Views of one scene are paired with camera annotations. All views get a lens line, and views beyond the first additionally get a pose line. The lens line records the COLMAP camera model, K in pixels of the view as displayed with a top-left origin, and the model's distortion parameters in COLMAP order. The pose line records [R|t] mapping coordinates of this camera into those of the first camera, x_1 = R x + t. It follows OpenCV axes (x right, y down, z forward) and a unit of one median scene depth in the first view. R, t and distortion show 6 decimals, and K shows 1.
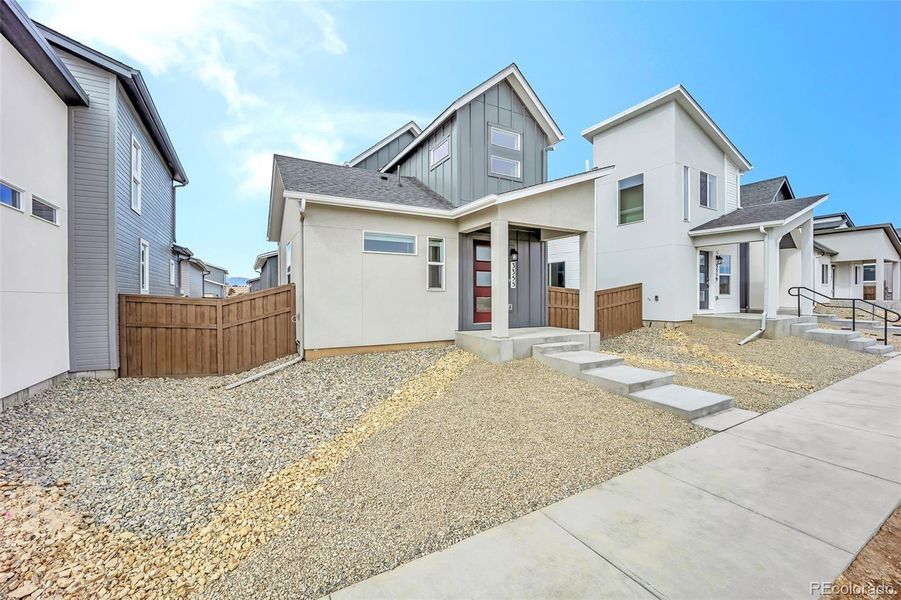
lens RADIAL K [[359.9, 0, 427.1], [0, 359.9, 297.5], [0, 0, 1]] dist [-0.023160, -0.000156]
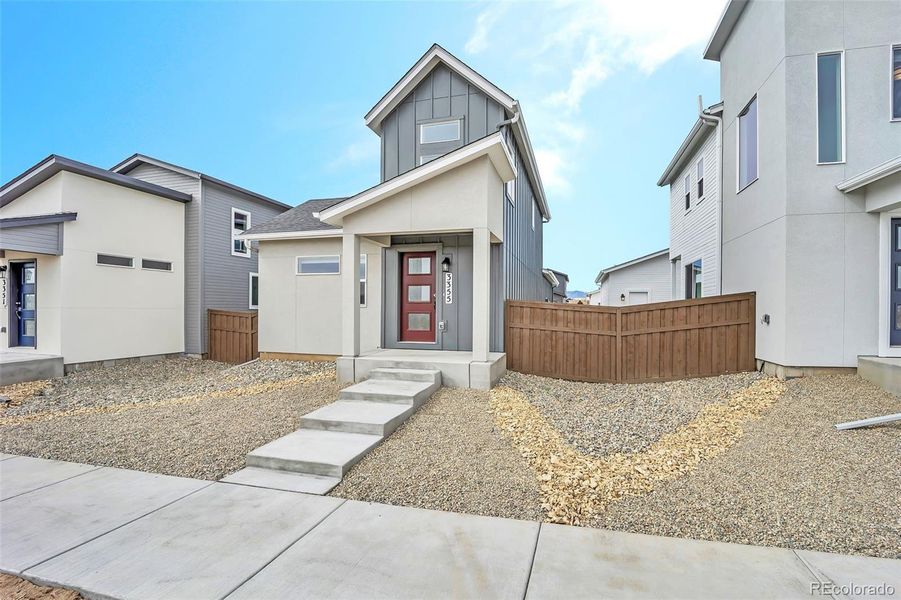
lens RADIAL K [[386.4, 0, 471.7], [0, 386.4, 311.9], [0, 0, 1]] dist [-0.024465, -0.000178]
pose [[0.745071, 0.009851, -0.666912, 0.995031], [-0.006607, 0.999951, 0.007390, -0.015280], [0.666953, -0.001100, 0.745099, 0.390812]]
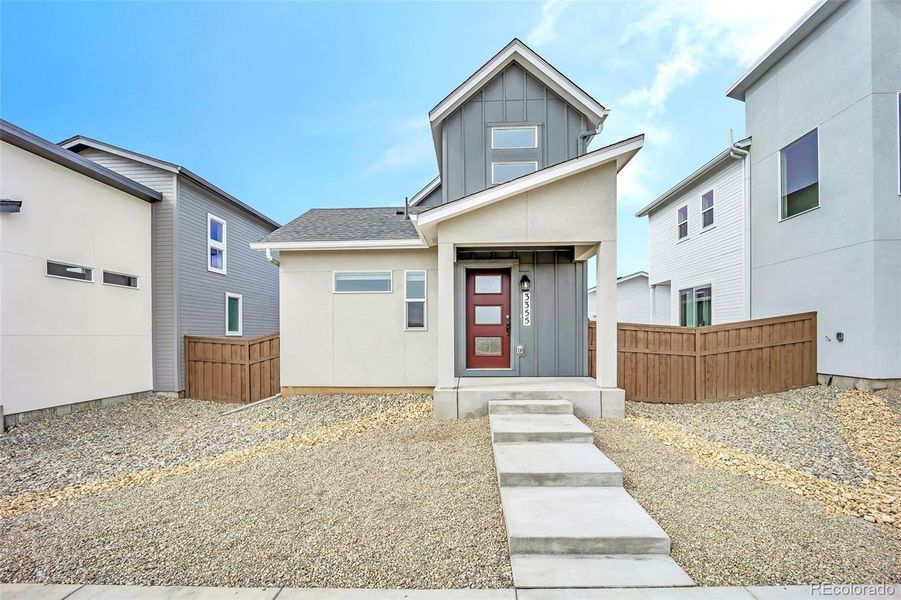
lens RADIAL K [[367.8, 0, 448.4], [0, 367.8, 336.3], [0, 0, 1]] dist [-0.022234, -0.000207]
pose [[0.864942, -0.002280, -0.501866, 0.549149], [0.005563, 0.999972, 0.005045, -0.008690], [0.501840, -0.007155, 0.864931, 0.246213]]
